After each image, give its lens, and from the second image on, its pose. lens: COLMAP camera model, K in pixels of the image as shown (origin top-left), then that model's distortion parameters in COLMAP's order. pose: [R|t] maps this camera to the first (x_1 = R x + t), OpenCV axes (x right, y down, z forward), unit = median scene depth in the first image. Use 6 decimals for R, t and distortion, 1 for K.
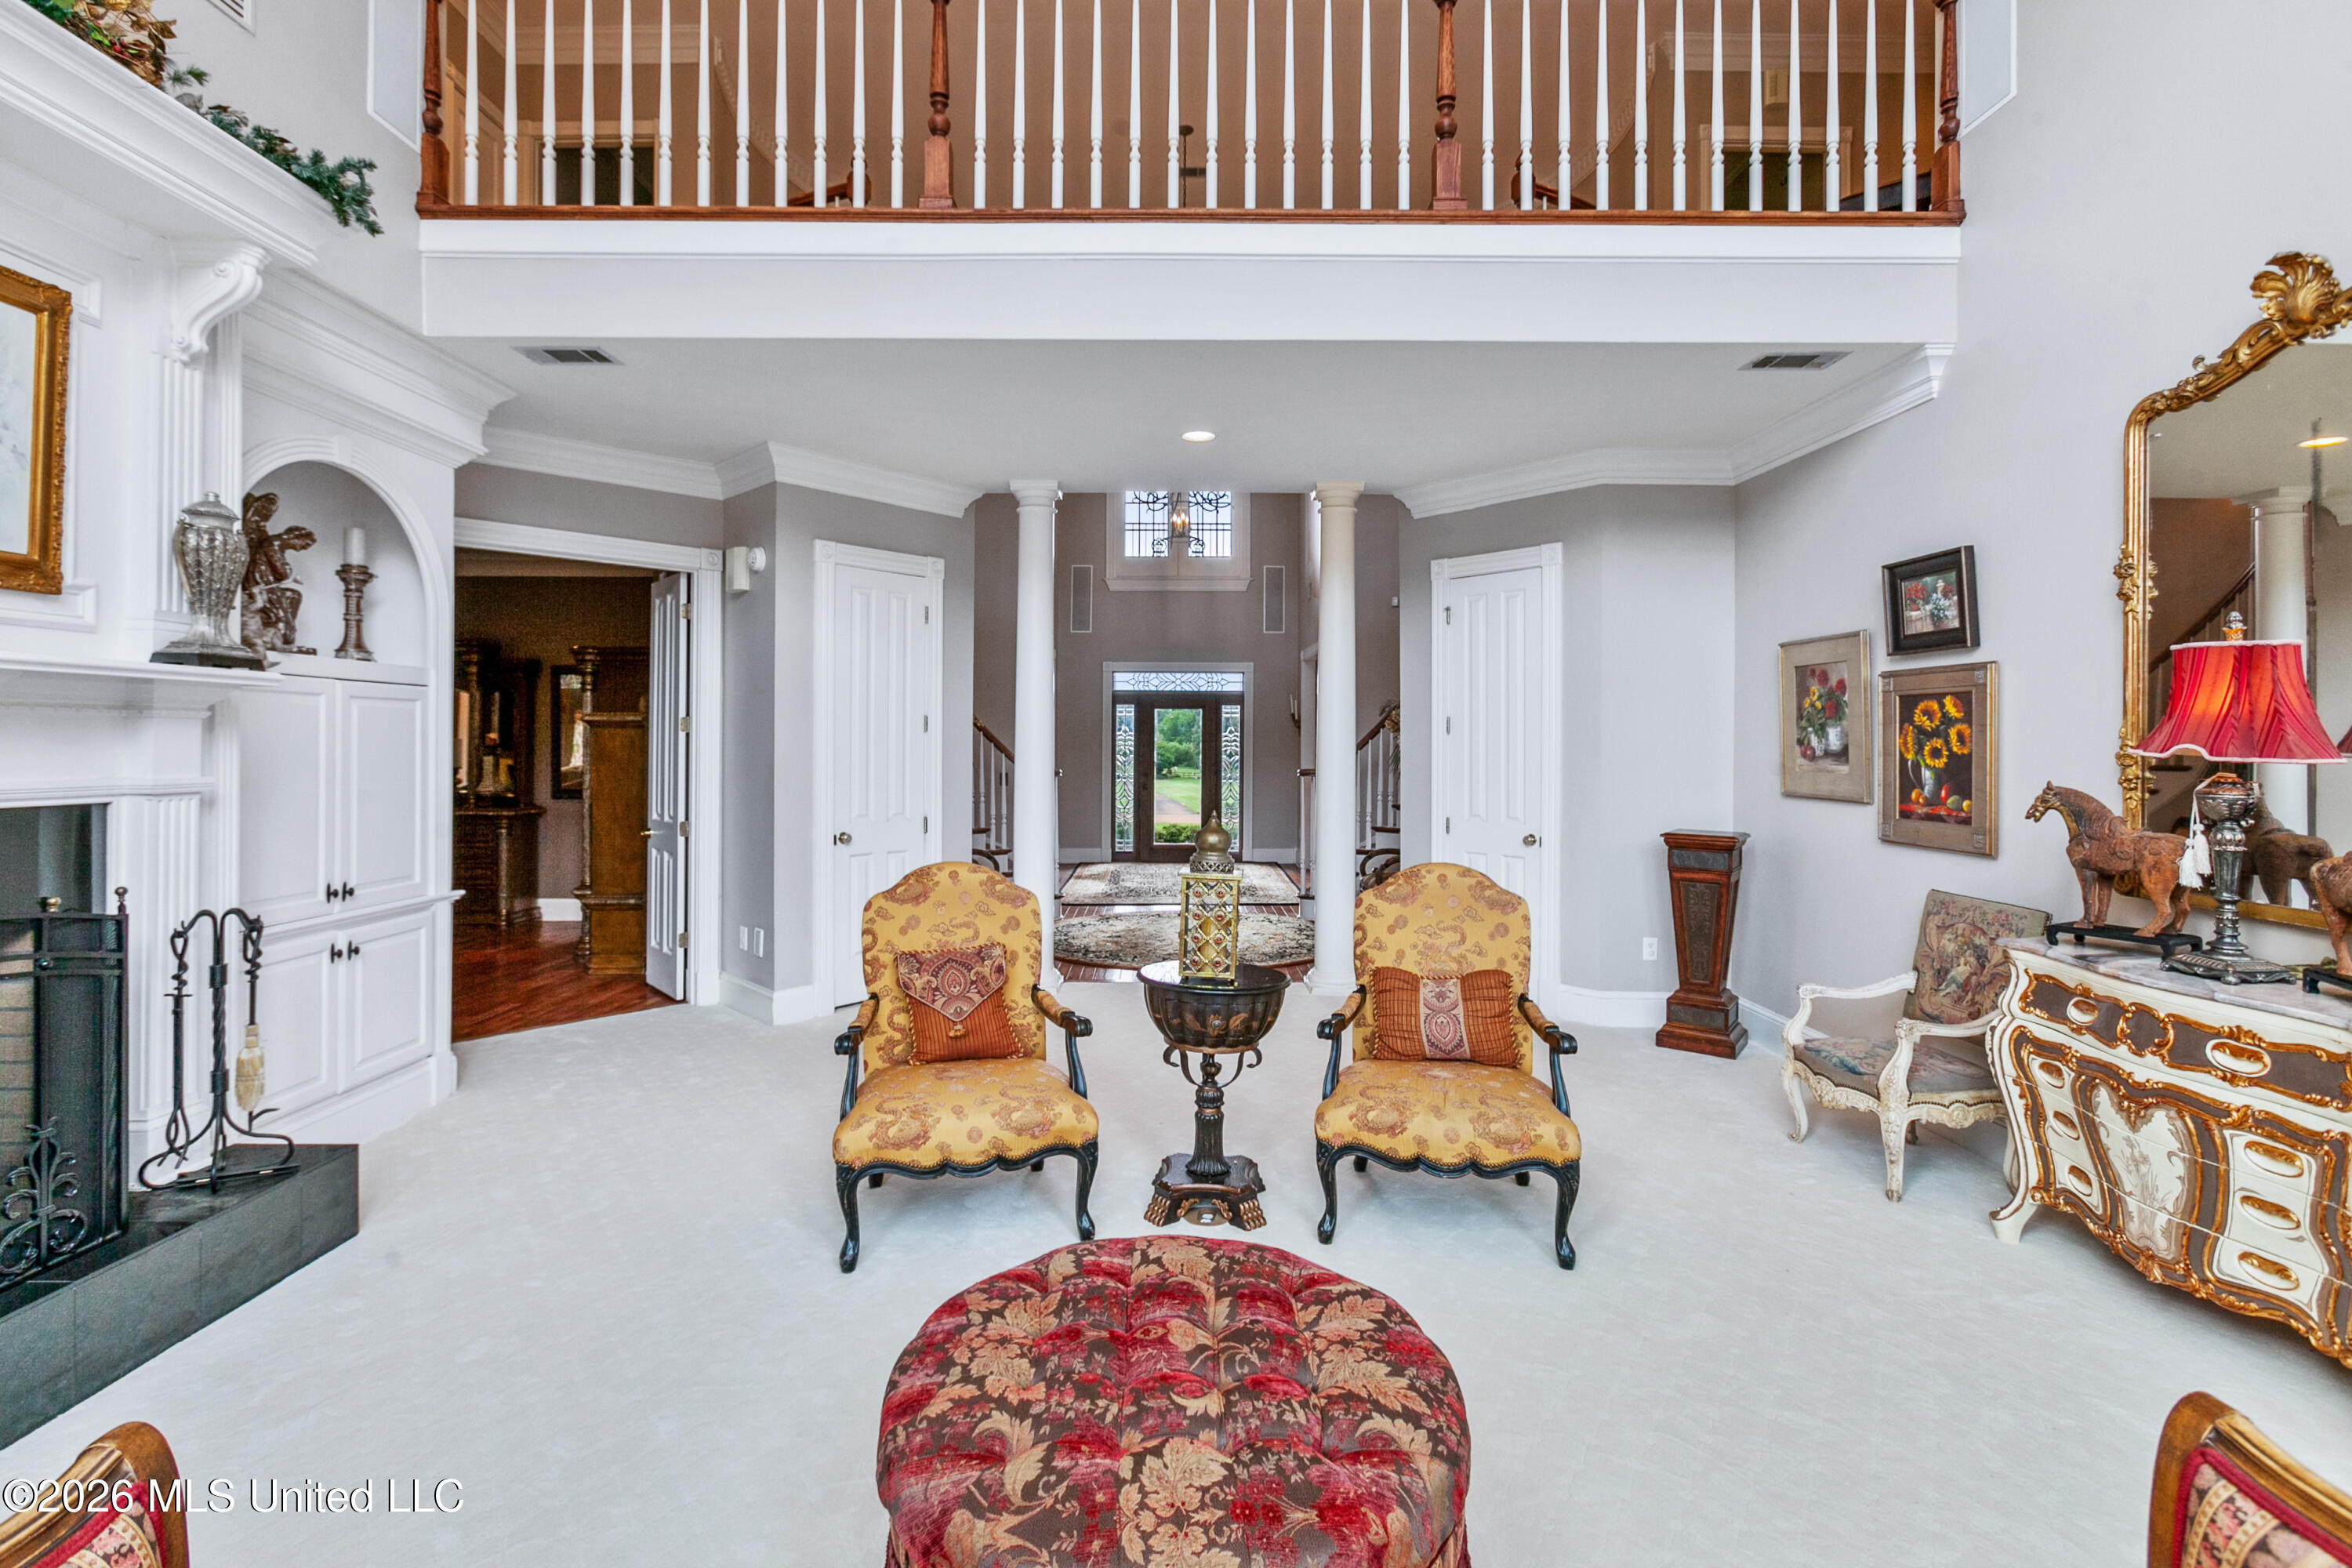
lens RADIAL K [[1054.6, 0, 1178.8], [0, 1054.6, 745.0], [0, 0, 1]] dist [-0.018201, 0.001816]
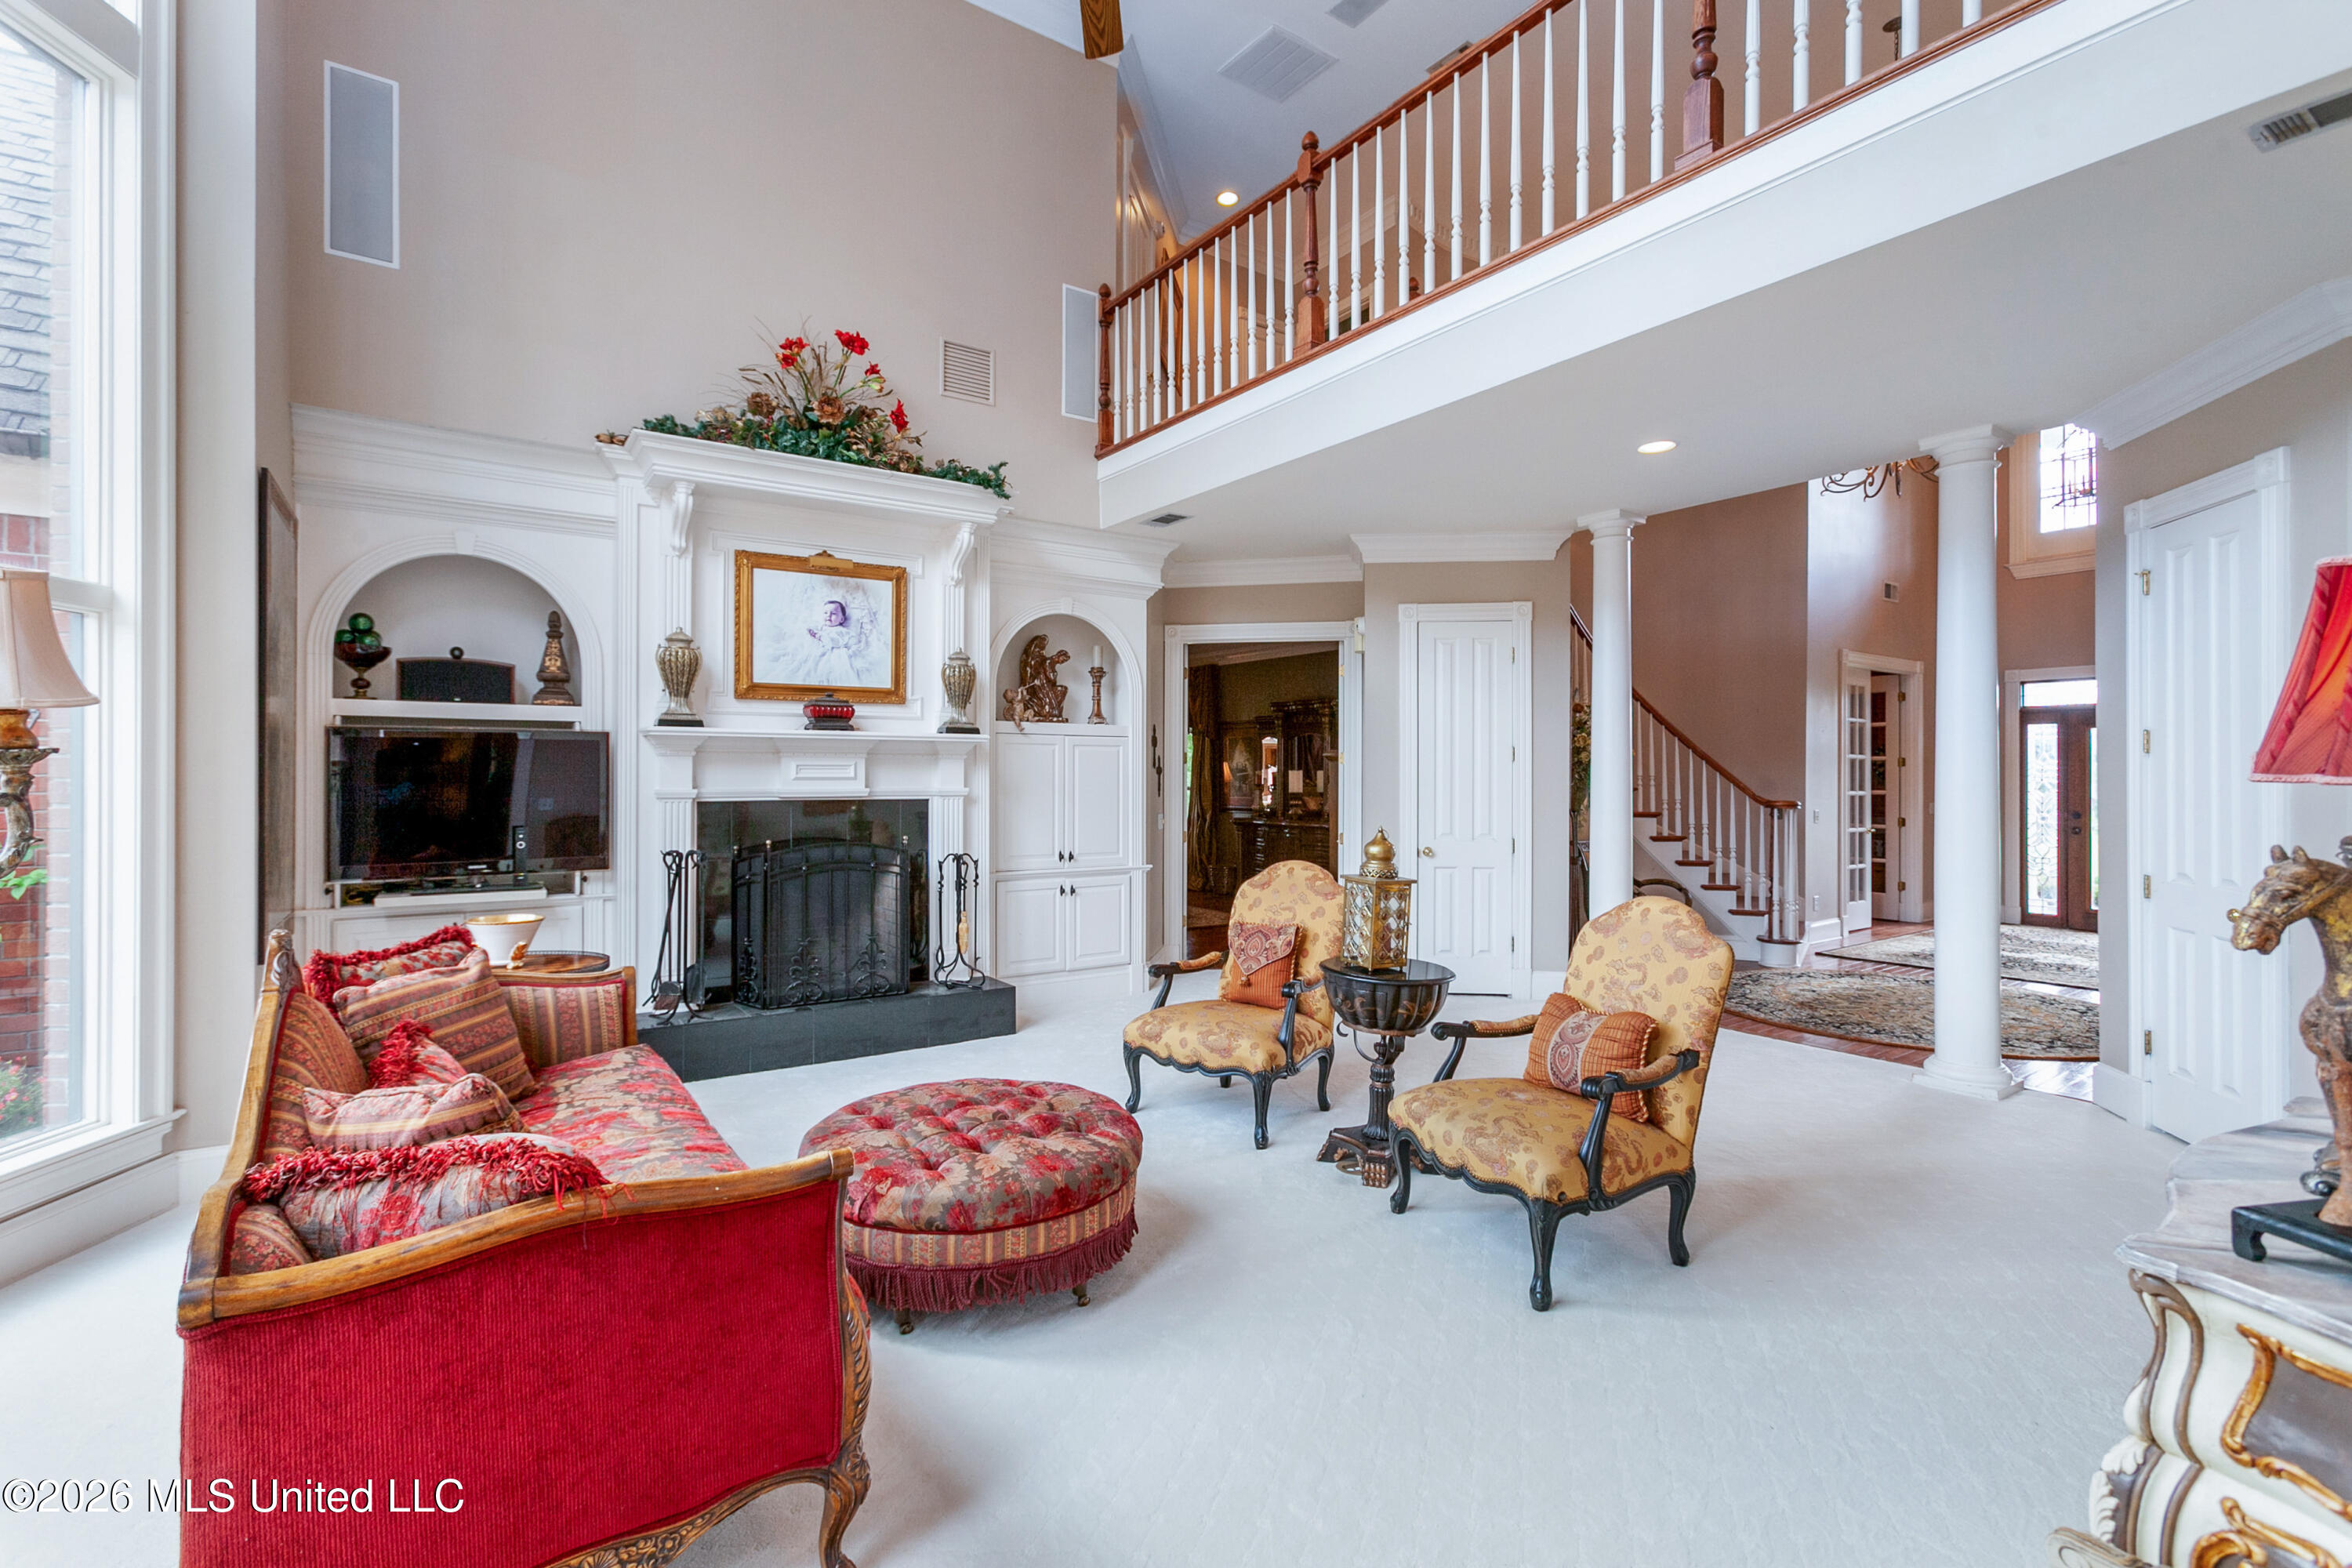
lens RADIAL K [[1054.6, 0, 1170.9], [0, 1054.6, 779.8], [0, 0, 1]] dist [-0.018201, 0.001816]
pose [[0.560872, 0.000243, -0.827903, 0.765515], [-0.000476, 1.000000, -0.000029, 0.011247], [0.827903, 0.000410, 0.560872, 0.143555]]
